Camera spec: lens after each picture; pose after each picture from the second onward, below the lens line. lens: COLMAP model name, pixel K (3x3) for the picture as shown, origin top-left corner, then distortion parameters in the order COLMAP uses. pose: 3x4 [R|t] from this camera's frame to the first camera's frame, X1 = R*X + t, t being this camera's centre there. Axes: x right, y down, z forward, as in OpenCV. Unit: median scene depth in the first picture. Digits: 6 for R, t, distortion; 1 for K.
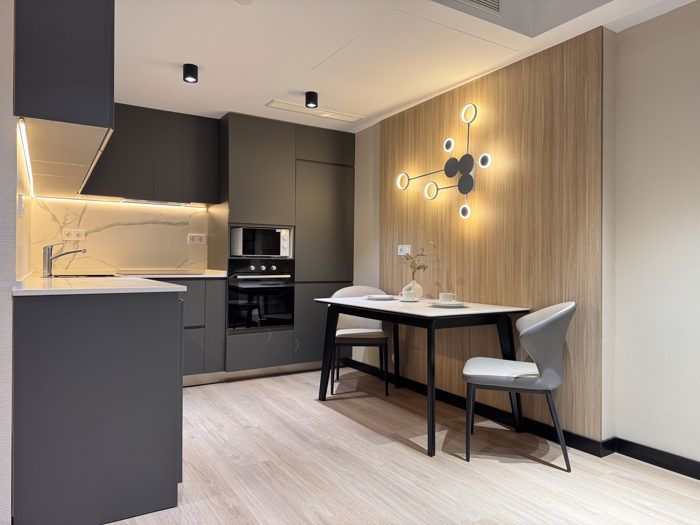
lens RADIAL K [[490.4, 0, 351.7], [0, 490.4, 261.4], [0, 0, 1]] dist [0.006320, -0.002651]
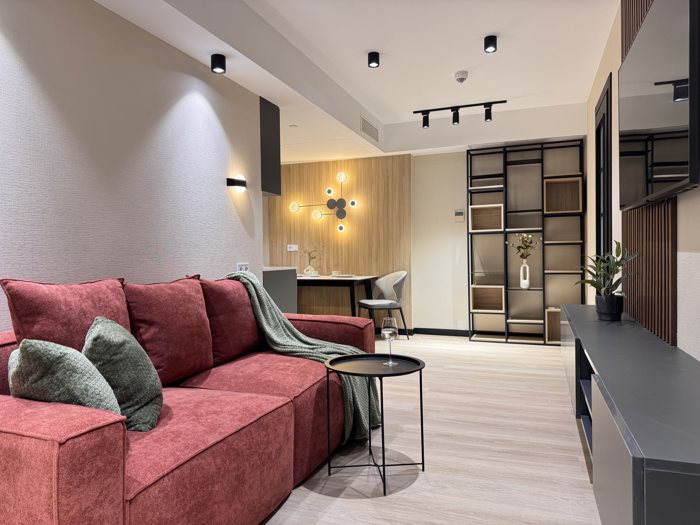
lens RADIAL K [[490.4, 0, 350.9], [0, 490.4, 263.0], [0, 0, 1]] dist [0.006320, -0.002651]
pose [[0.793774, -0.023551, 0.607757, -0.993429], [0.008162, 0.999573, 0.028074, -0.021549], [-0.608158, -0.017324, 0.793627, -0.601131]]
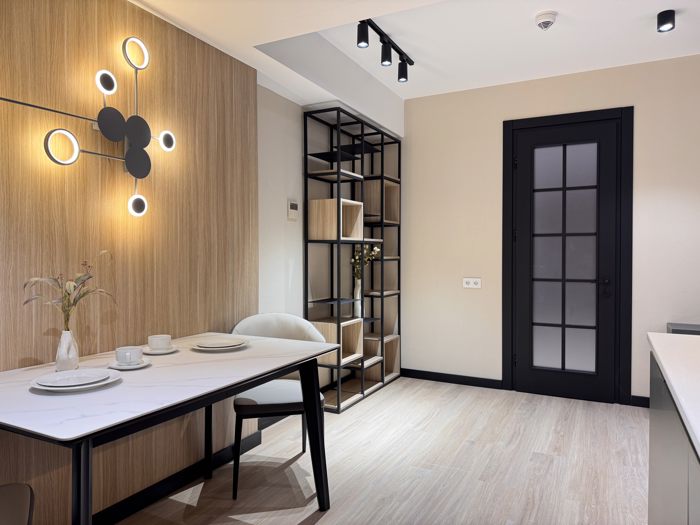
lens RADIAL K [[490.4, 0, 355.6], [0, 490.4, 259.7], [0, 0, 1]] dist [0.006320, -0.002651]
pose [[-0.514333, -0.017332, 0.857415, -0.510020], [-0.011133, 0.999846, 0.013533, -0.047947], [-0.857518, -0.002586, -0.514447, 1.190756]]
